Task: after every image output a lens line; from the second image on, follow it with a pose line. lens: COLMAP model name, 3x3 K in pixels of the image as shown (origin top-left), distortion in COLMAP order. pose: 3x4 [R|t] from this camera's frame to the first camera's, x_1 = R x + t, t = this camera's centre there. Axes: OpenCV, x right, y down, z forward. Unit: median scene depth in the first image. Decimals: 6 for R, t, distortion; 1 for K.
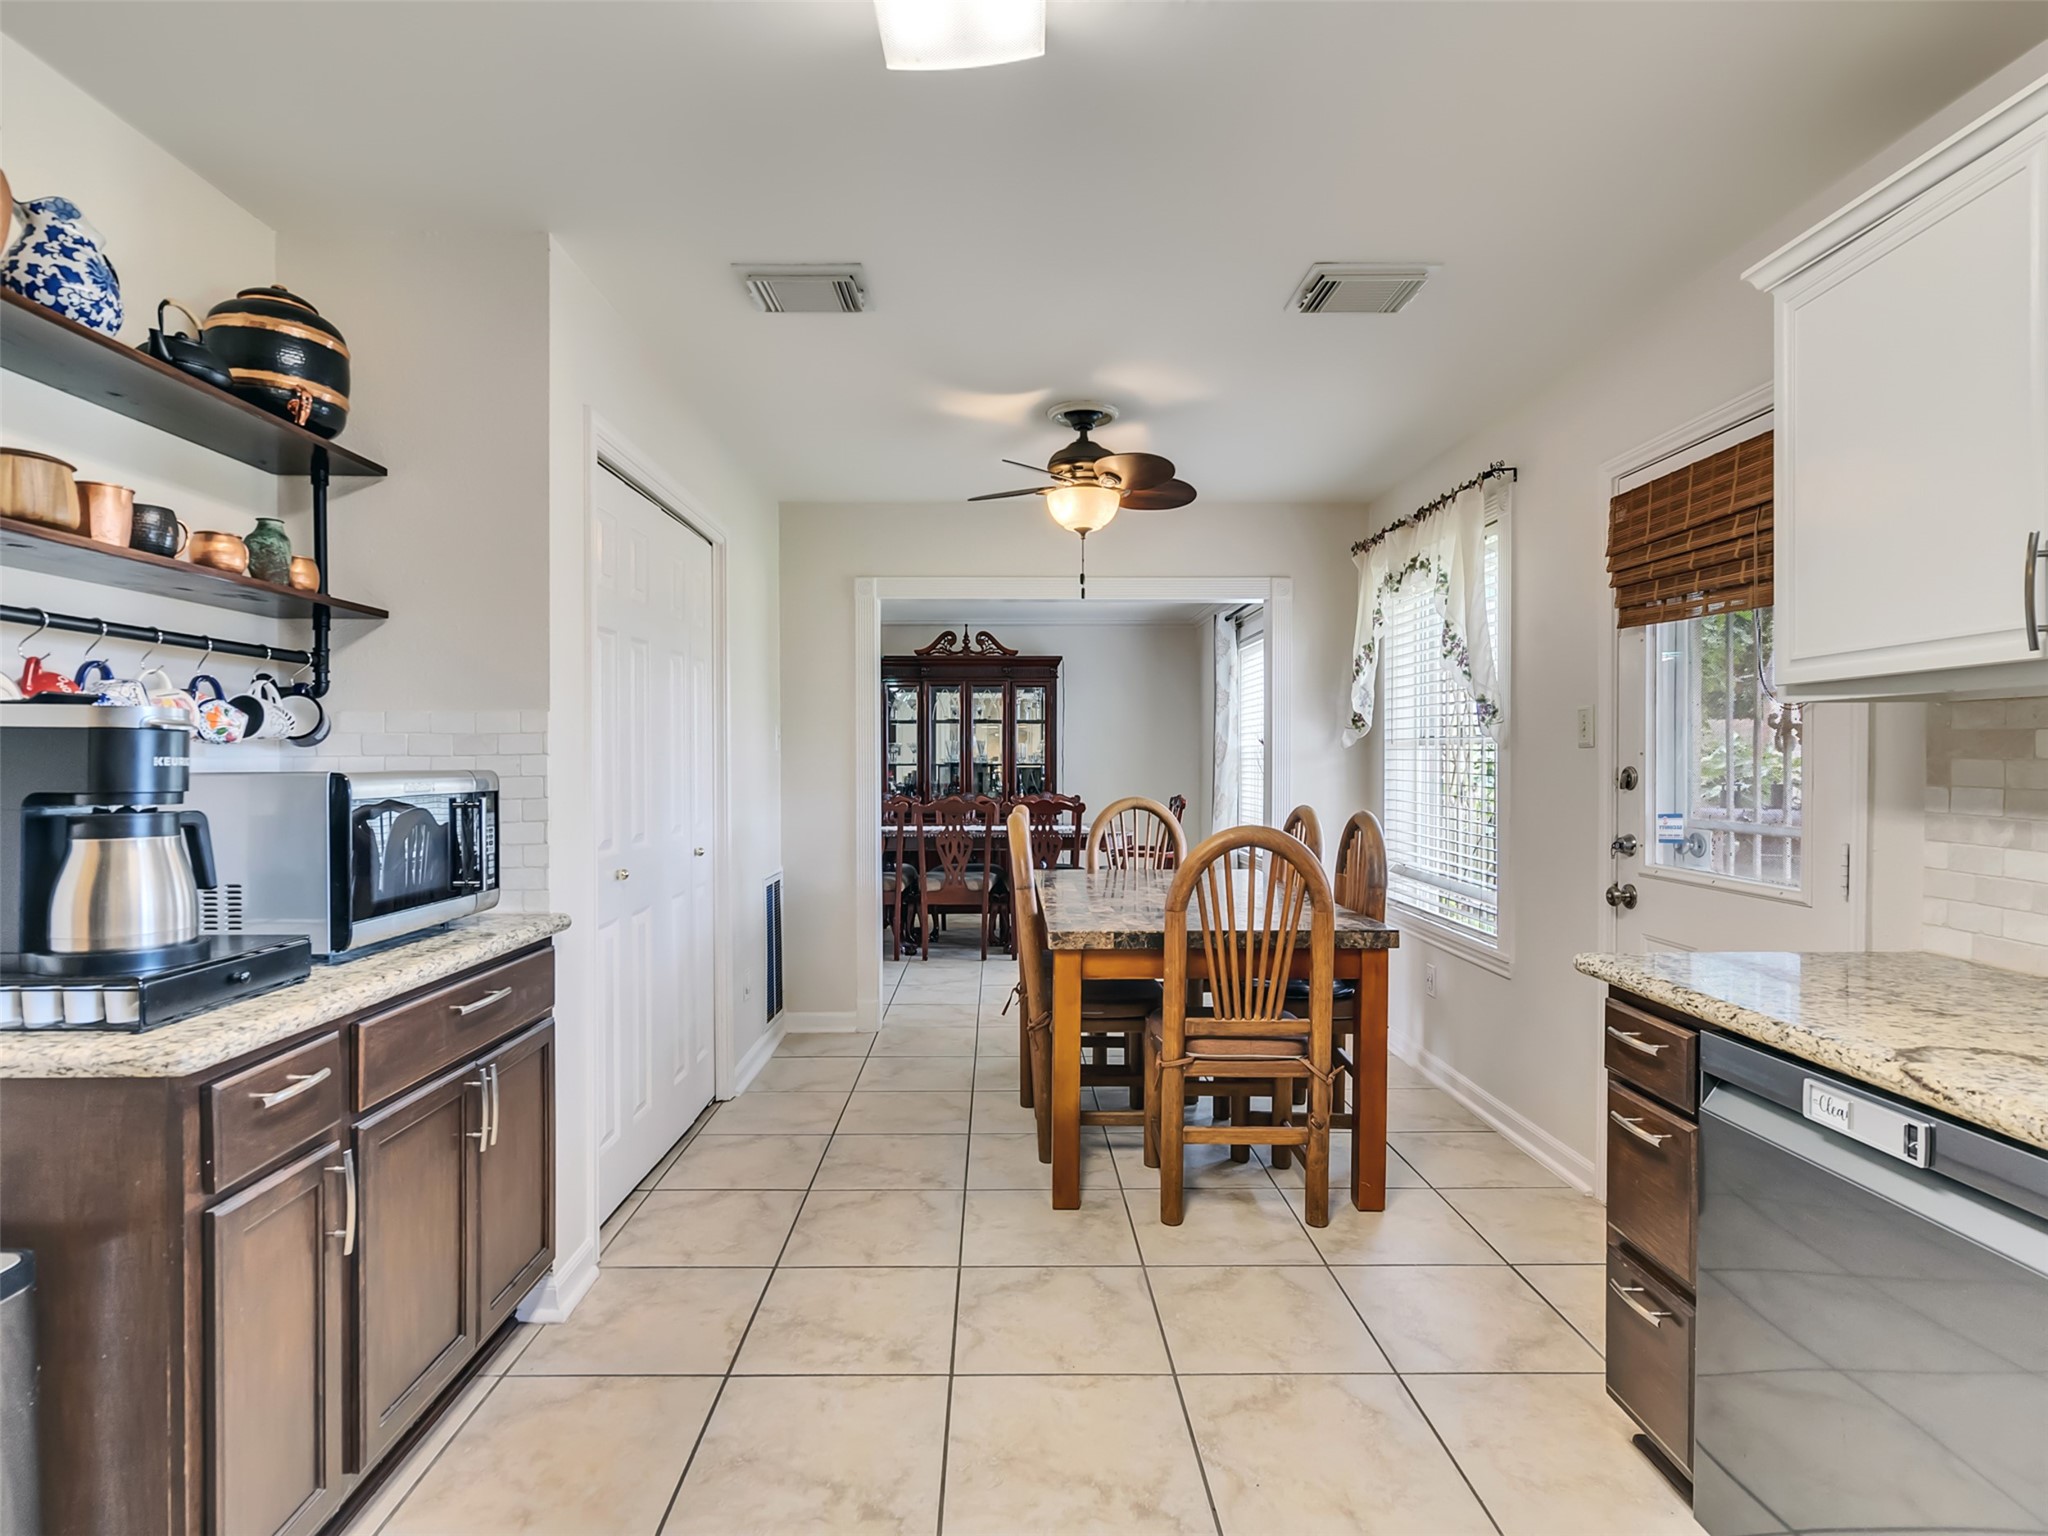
lens RADIAL K [[1047.6, 0, 1012.2], [0, 1047.6, 769.3], [0, 0, 1]] dist [-0.006819, 0.003745]
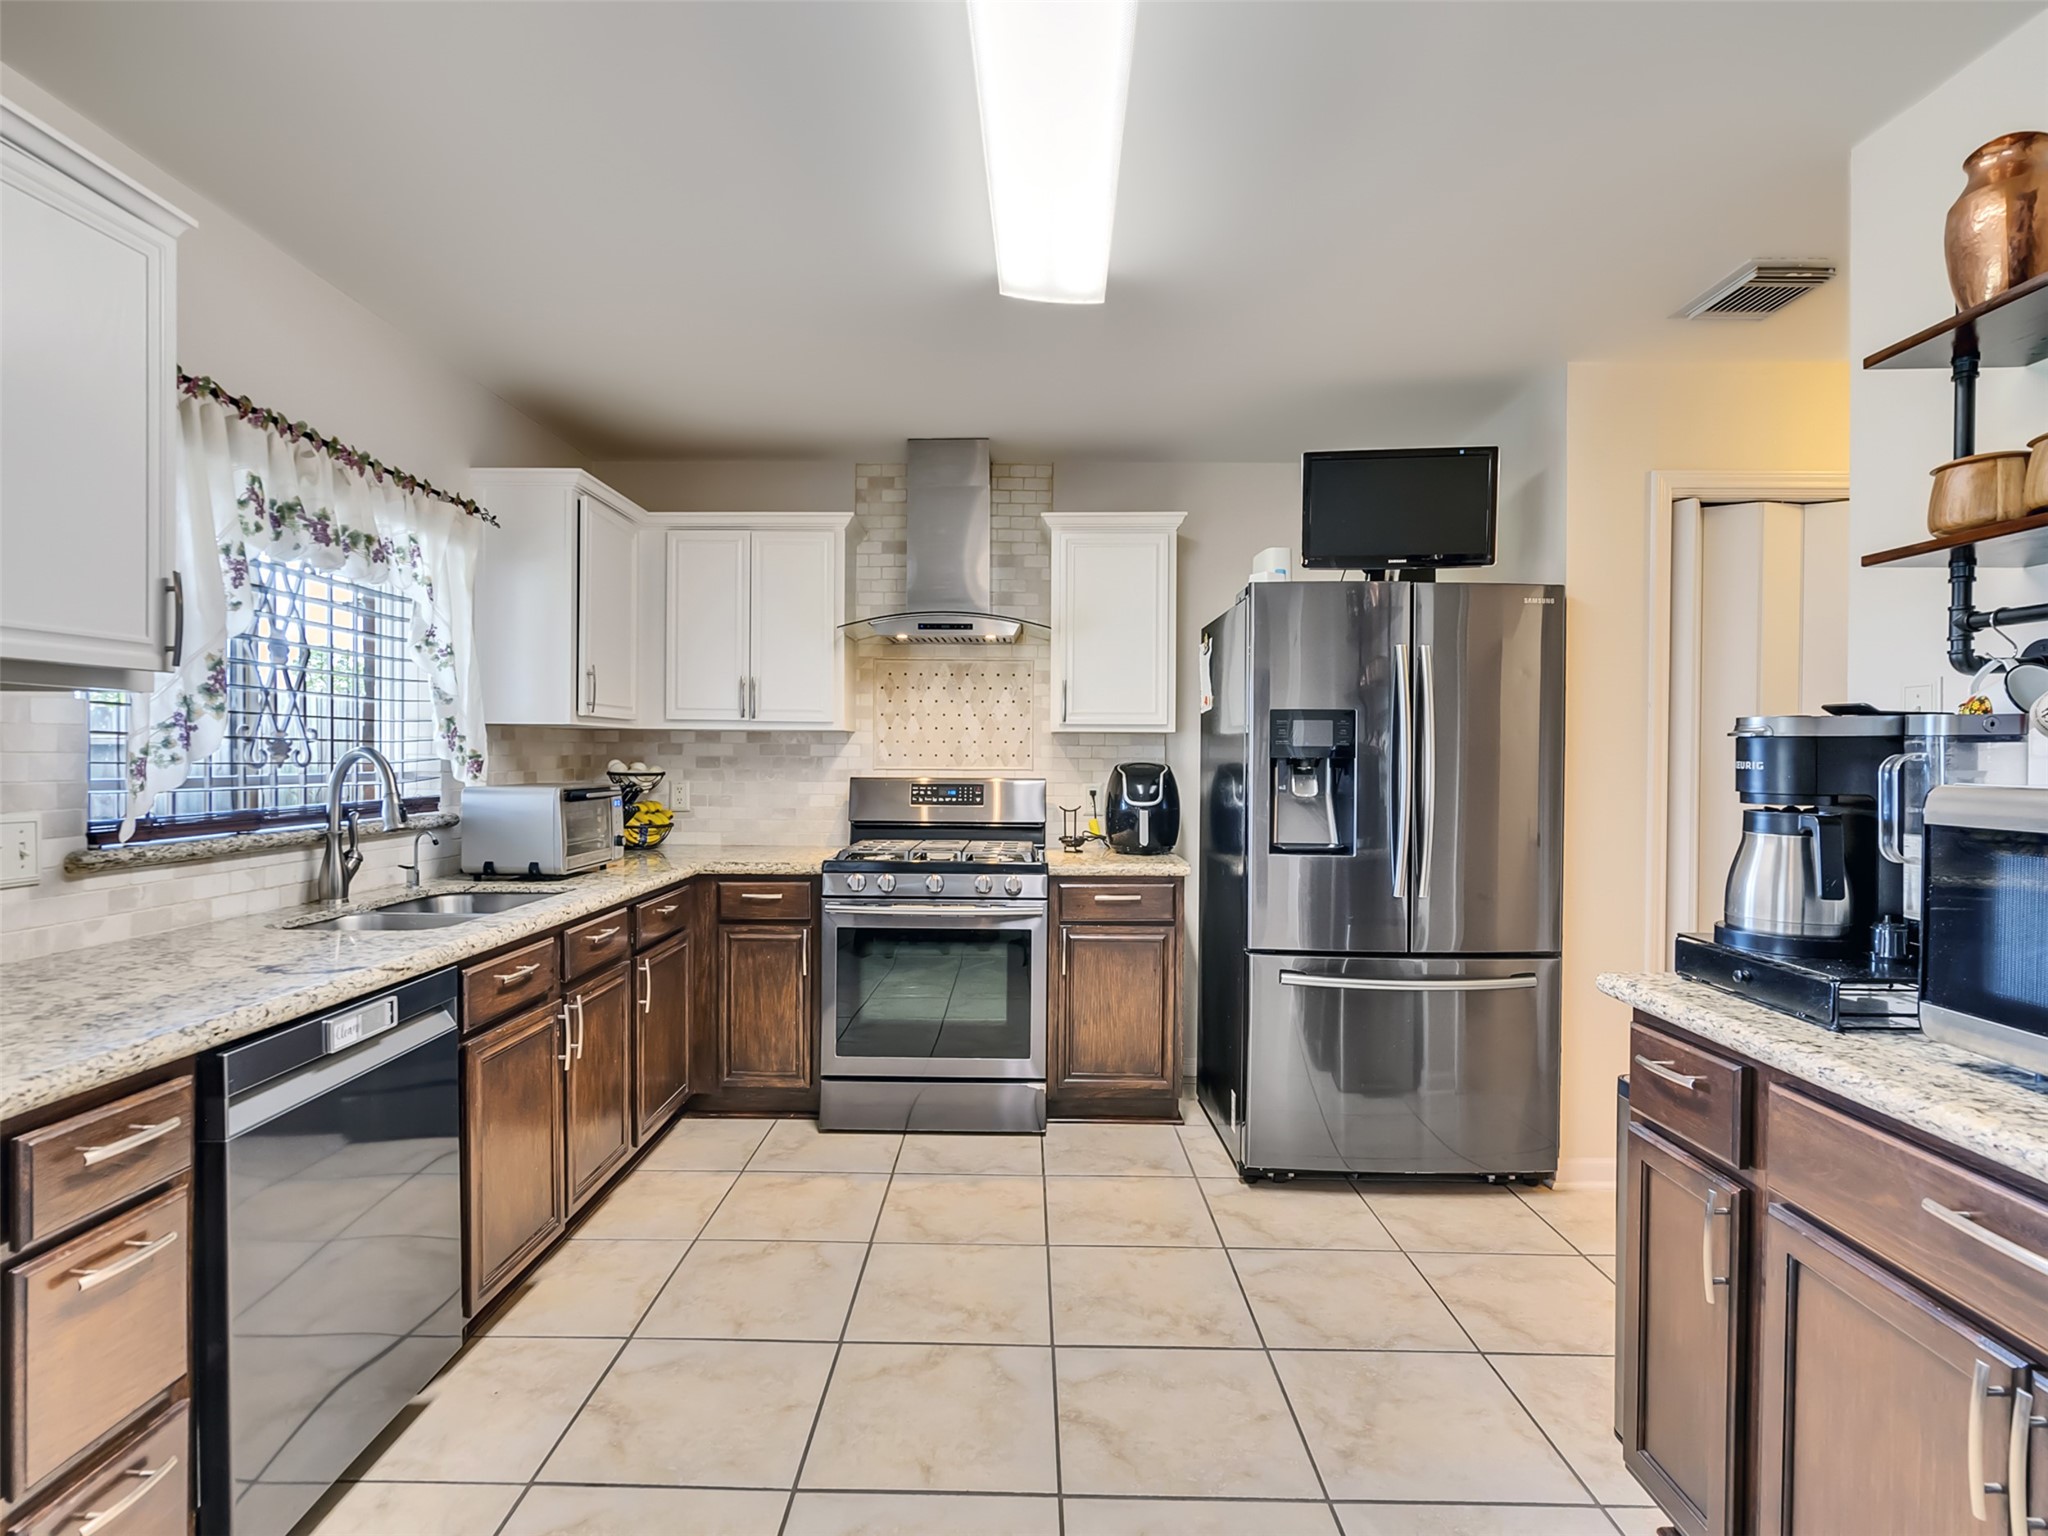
lens RADIAL K [[1047.6, 0, 1008.0], [0, 1047.6, 764.2], [0, 0, 1]] dist [-0.006819, 0.003745]
pose [[-0.999606, -0.006438, 0.027307, -0.023931], [-0.005858, 0.999757, 0.021274, -0.015075], [-0.027437, 0.021105, -0.999401, 1.135430]]
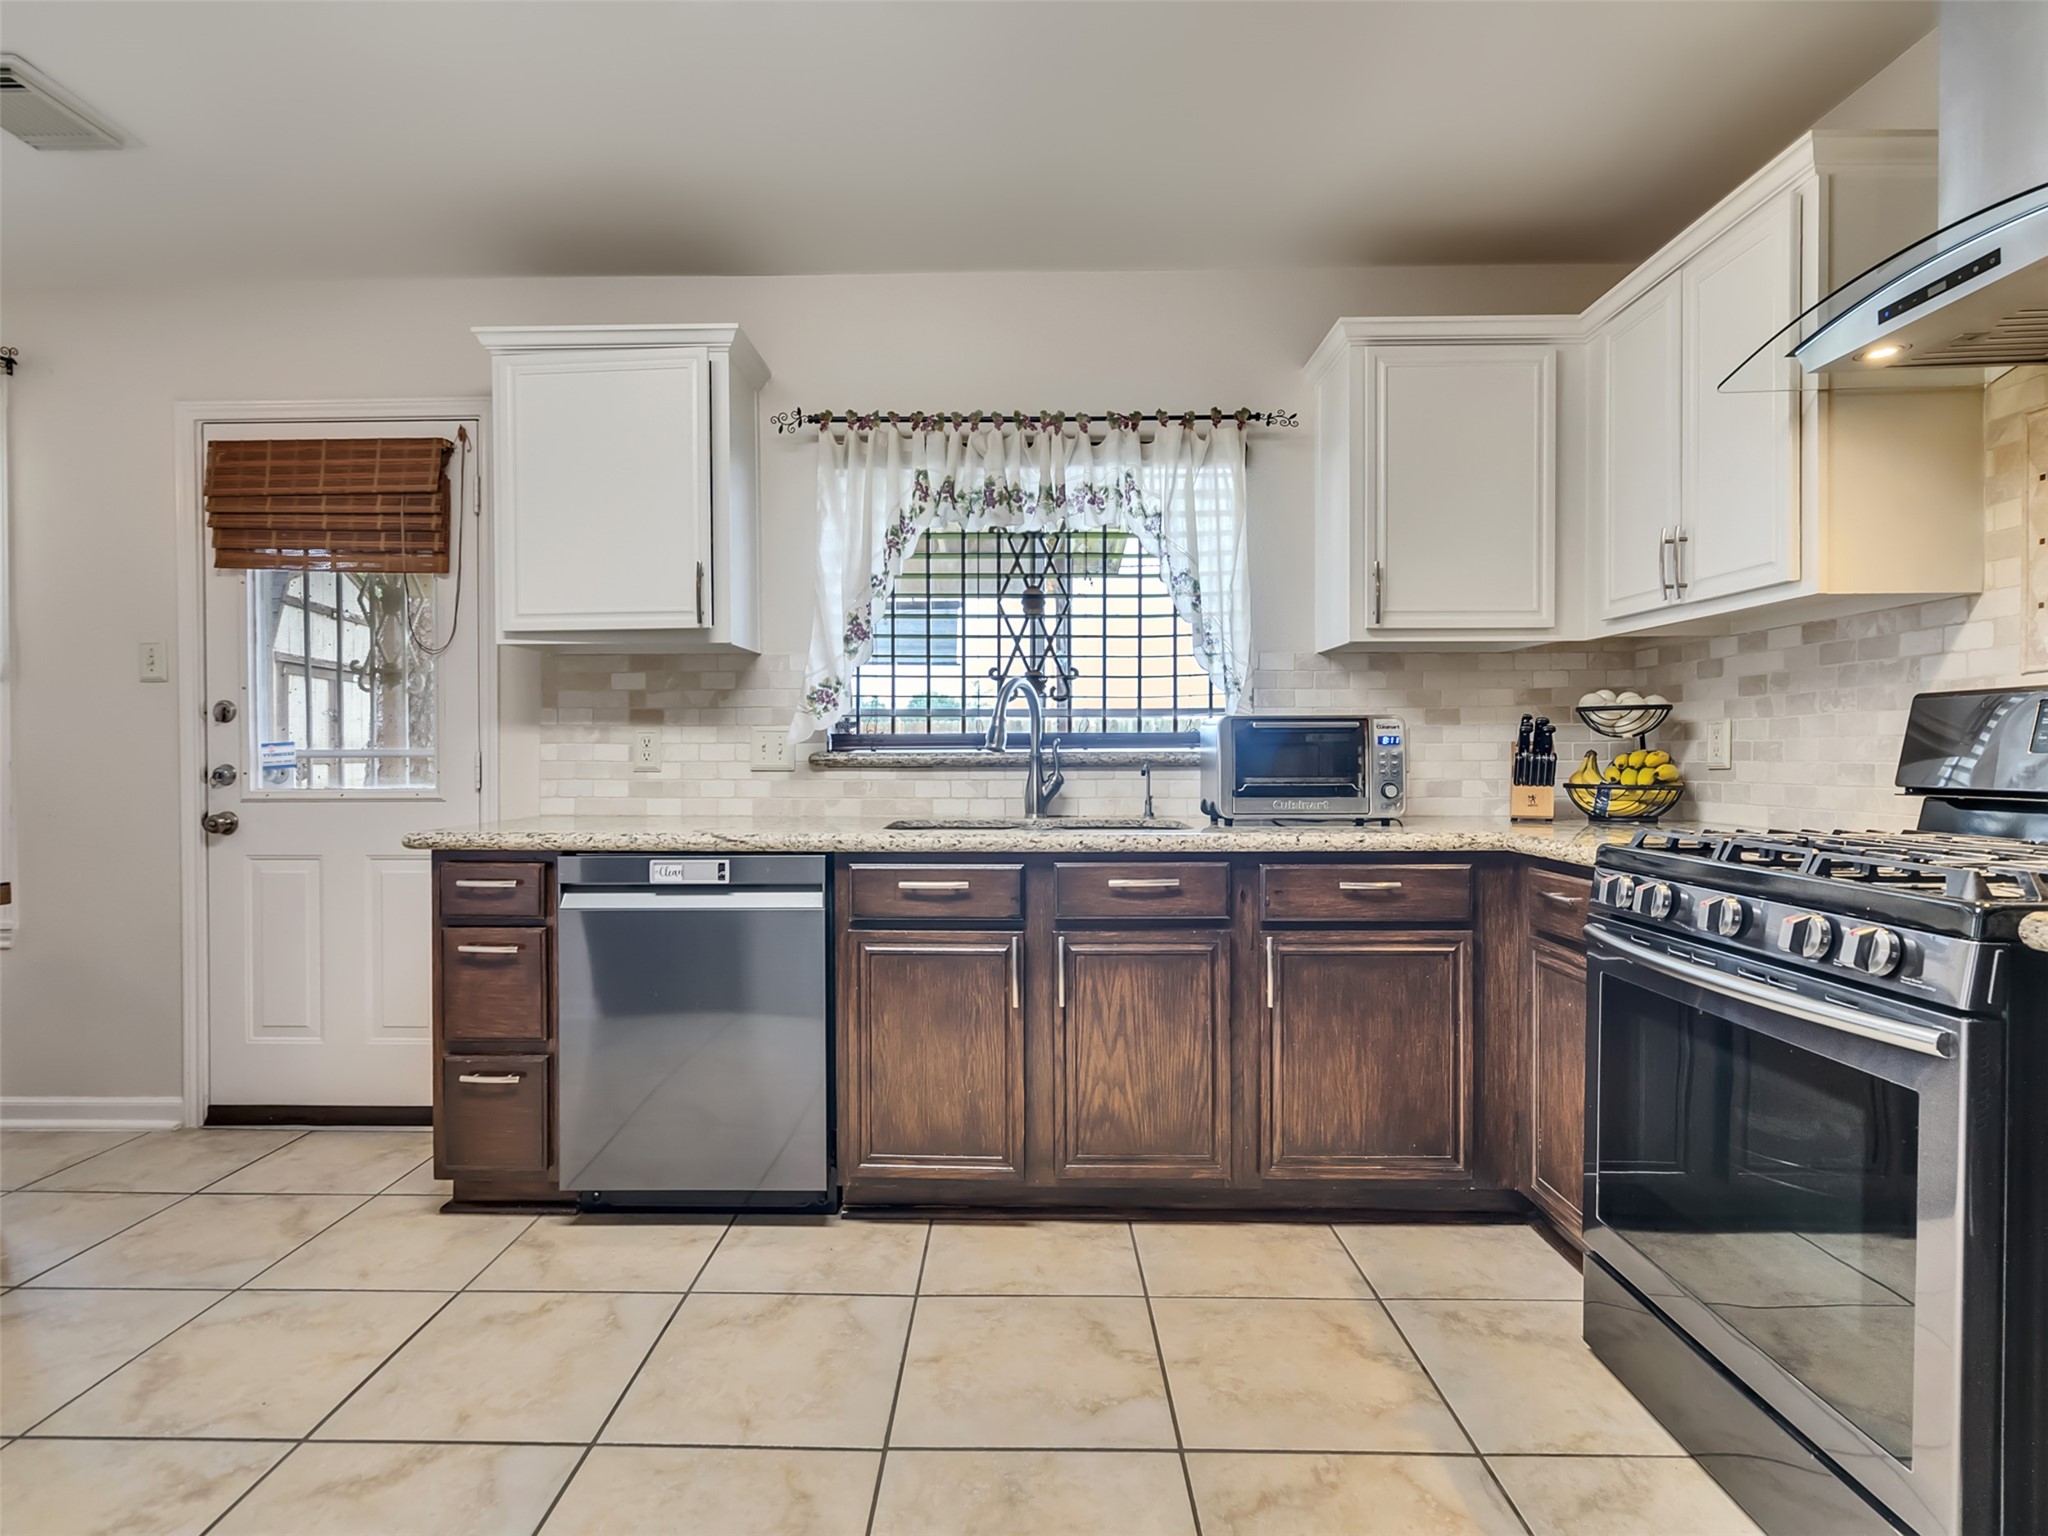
lens RADIAL K [[1047.6, 0, 1002.5], [0, 1047.6, 764.9], [0, 0, 1]] dist [-0.006819, 0.003745]
pose [[0.033675, -0.009057, 0.999392, -0.475438], [0.015120, 0.999849, 0.008551, 0.071002], [-0.999318, 0.014823, 0.033807, 0.195724]]
